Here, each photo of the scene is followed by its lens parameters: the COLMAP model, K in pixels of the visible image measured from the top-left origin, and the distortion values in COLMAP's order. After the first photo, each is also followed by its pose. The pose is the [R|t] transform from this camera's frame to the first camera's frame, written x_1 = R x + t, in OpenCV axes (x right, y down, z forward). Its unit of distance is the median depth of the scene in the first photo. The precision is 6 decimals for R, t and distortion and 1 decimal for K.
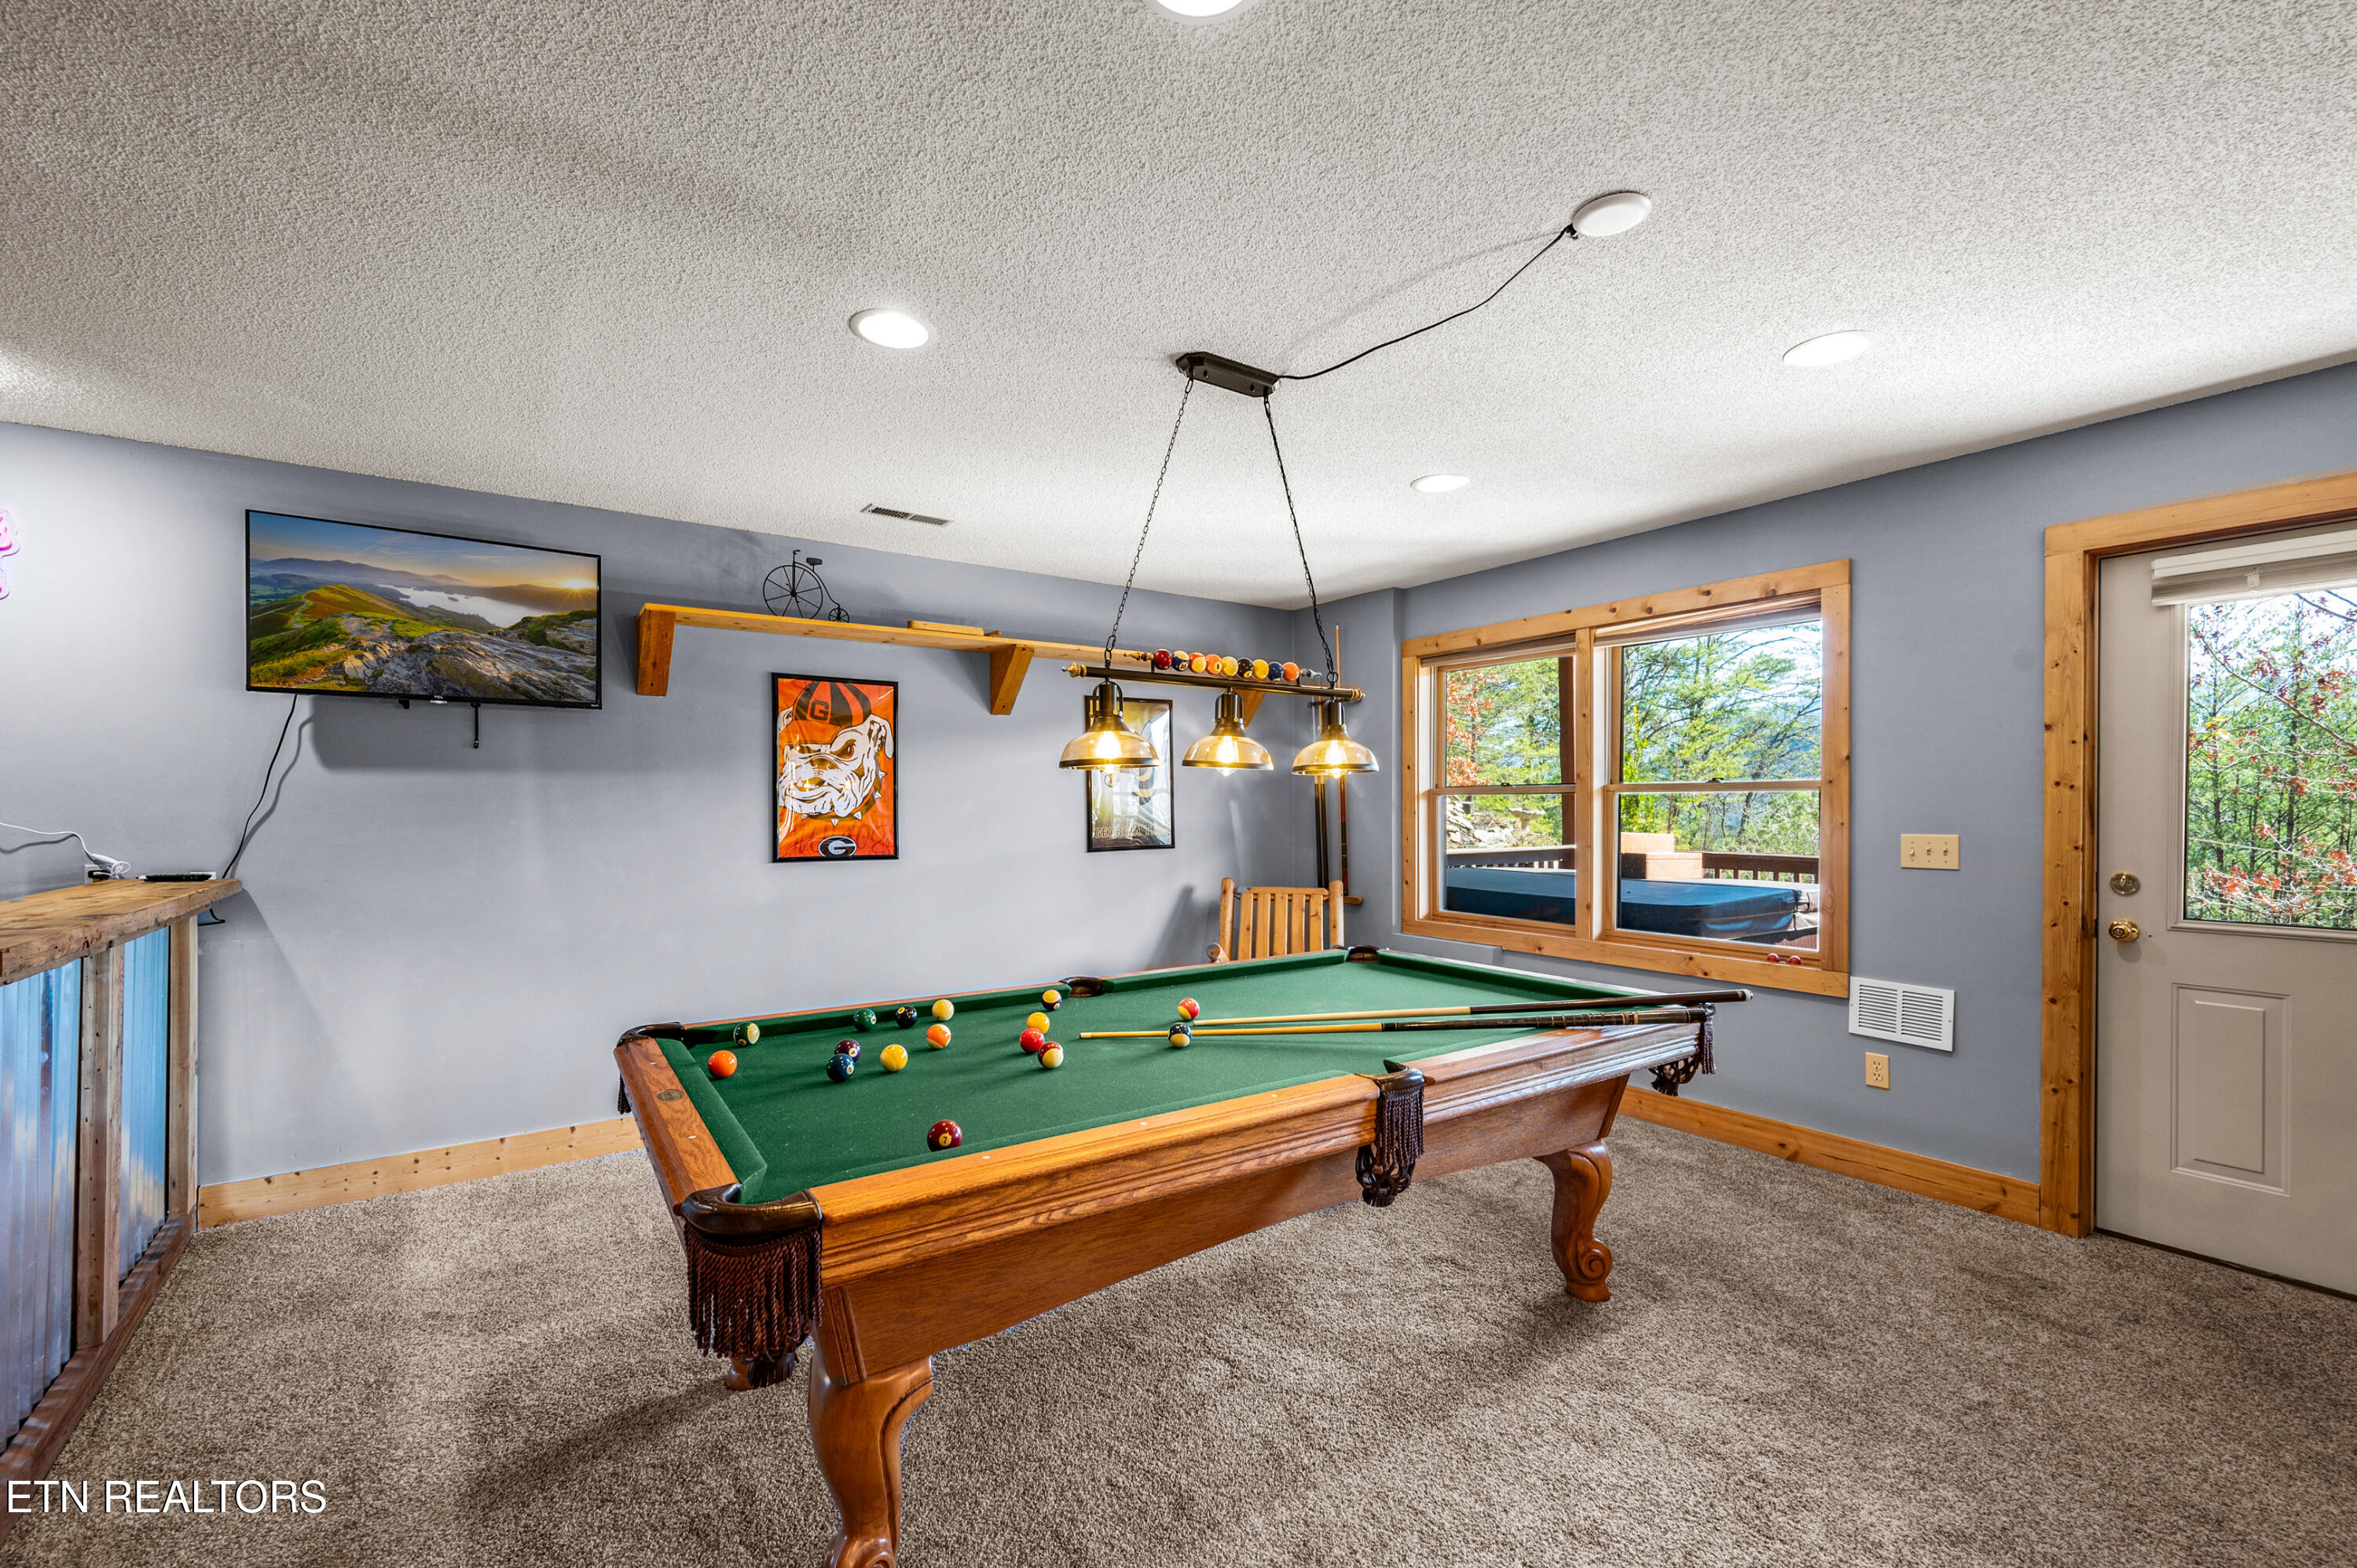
lens RADIAL K [[995.7, 0, 1182.9], [0, 995.7, 812.2], [0, 0, 1]] dist [-0.000673, 0.000706]
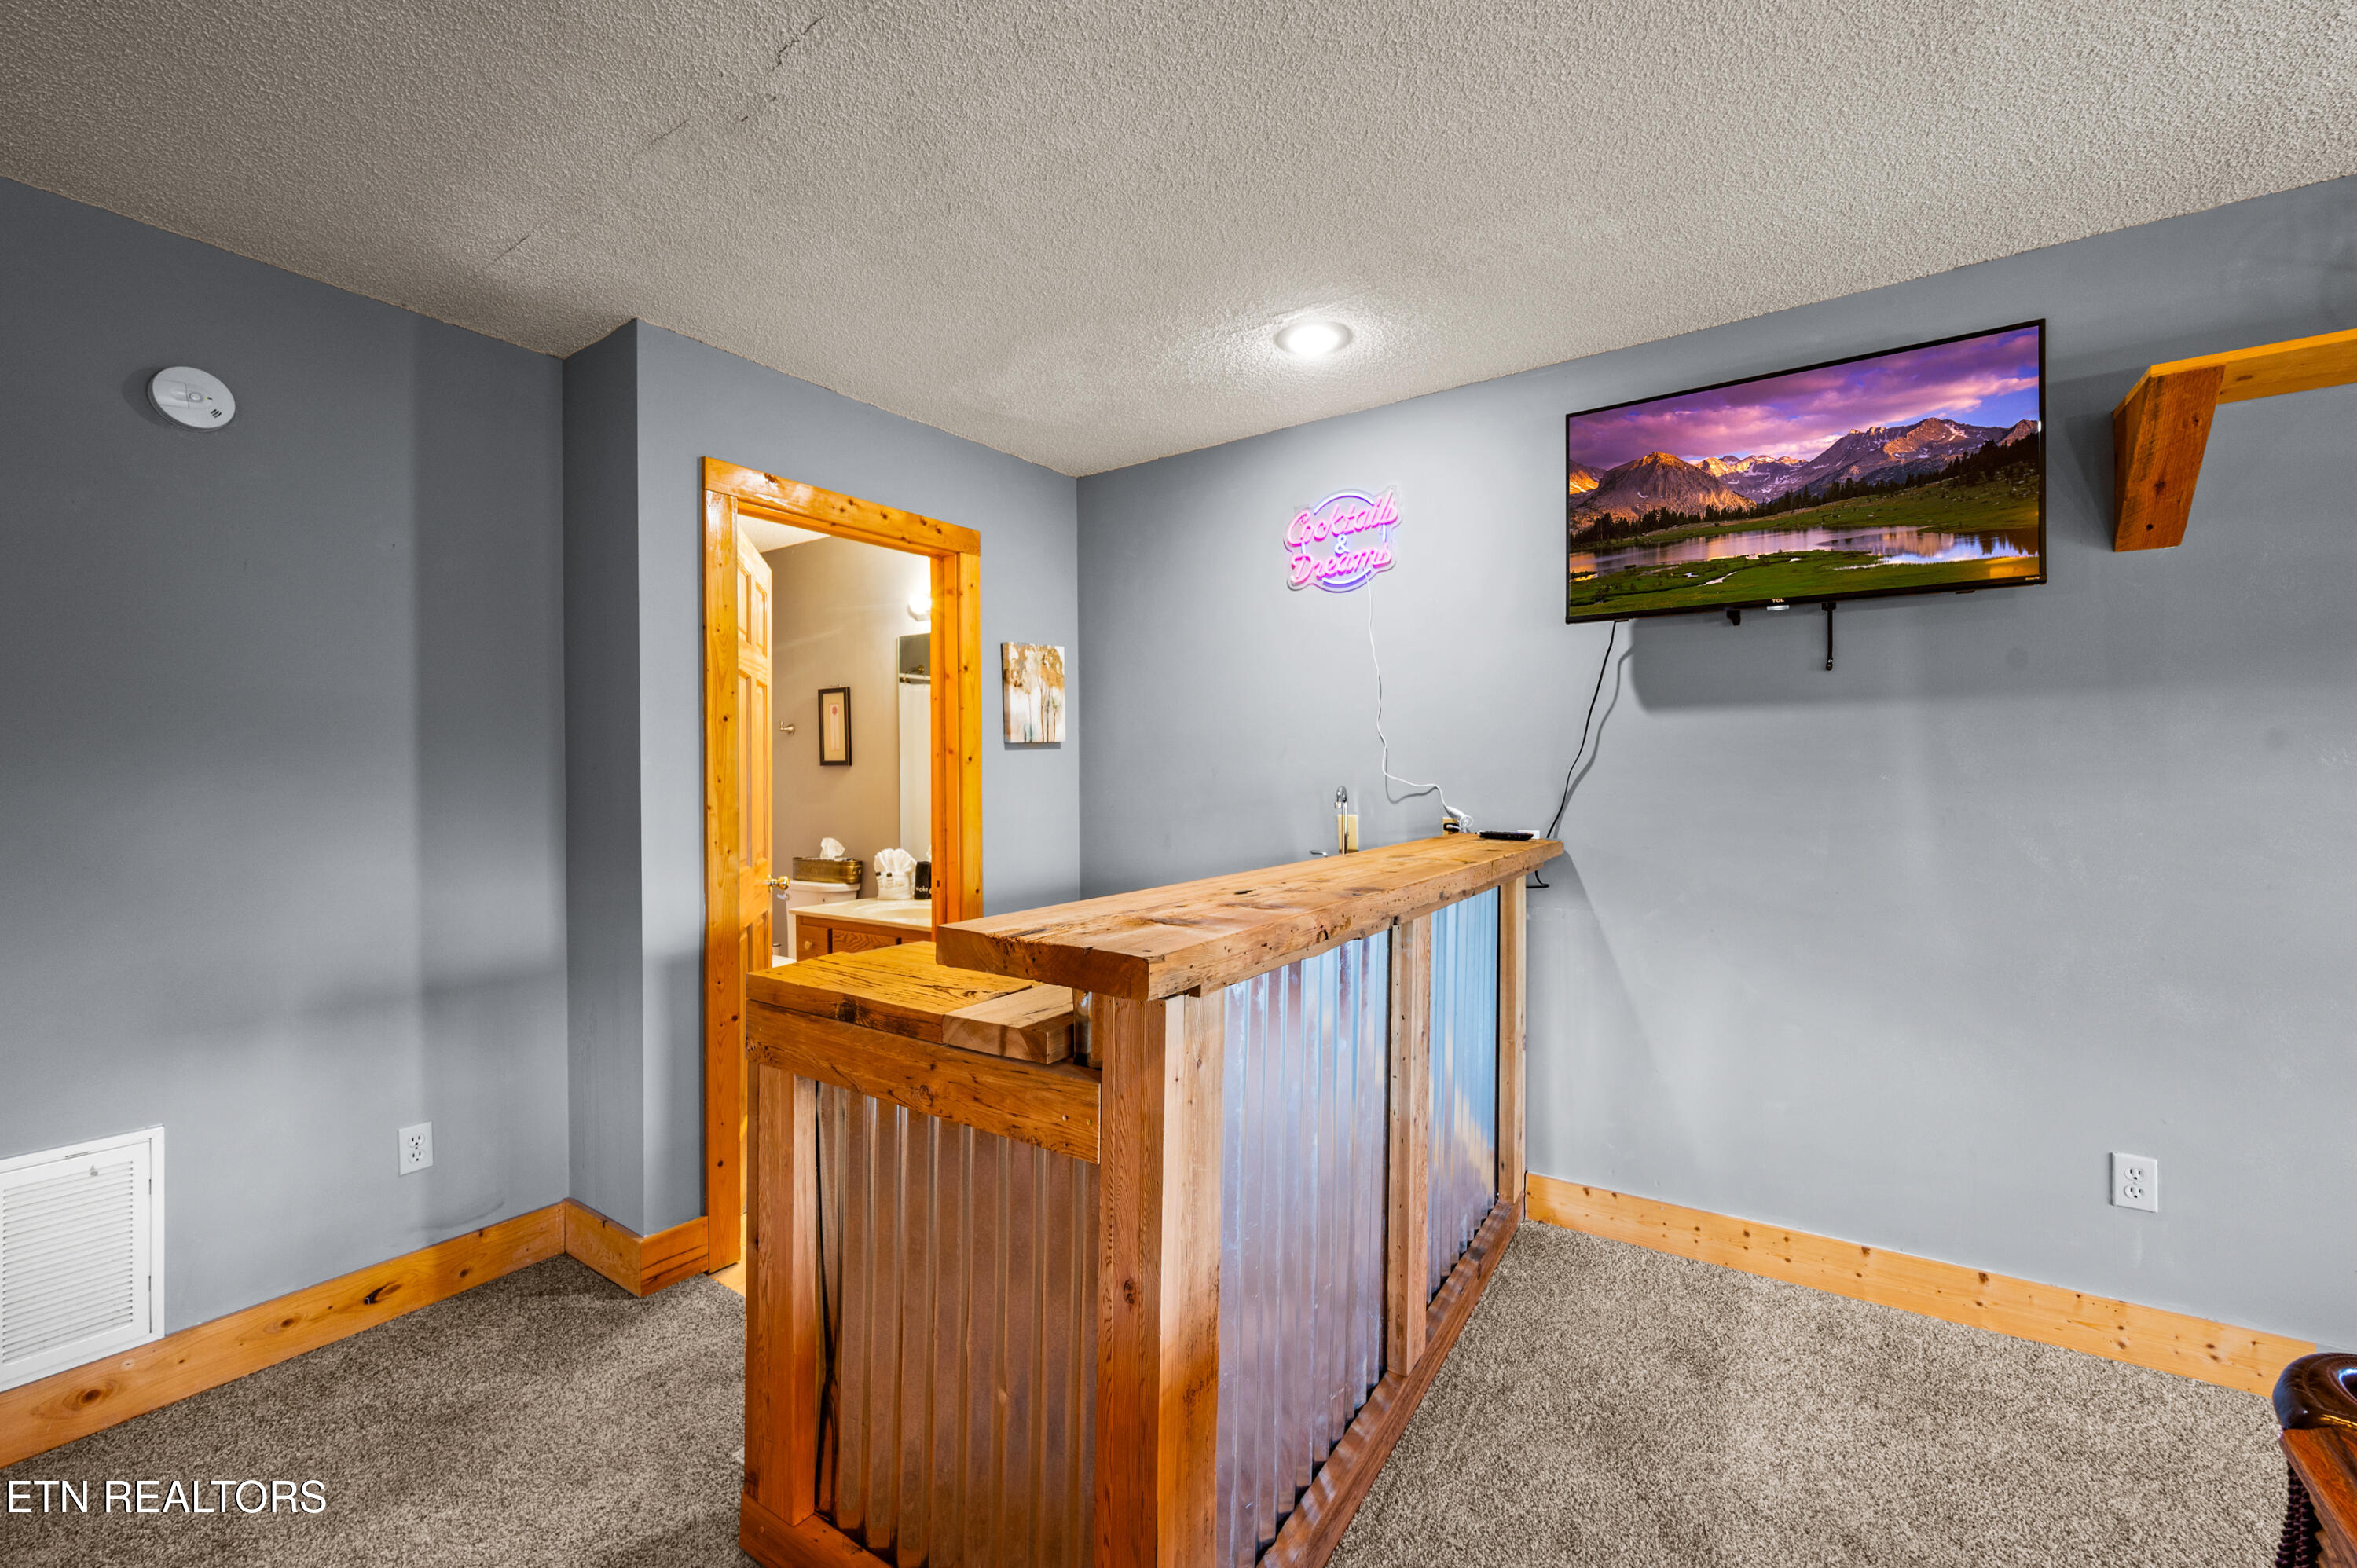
lens RADIAL K [[948.2, 0, 1159.3], [0, 948.2, 784.5], [0, 0, 1]] dist [-0.000045, 0.000101]
pose [[0.351586, 0.008165, -0.936120, -0.277706], [0.001704, 0.999955, 0.009362, 0.009134], [0.936154, -0.004887, 0.351556, 0.360367]]
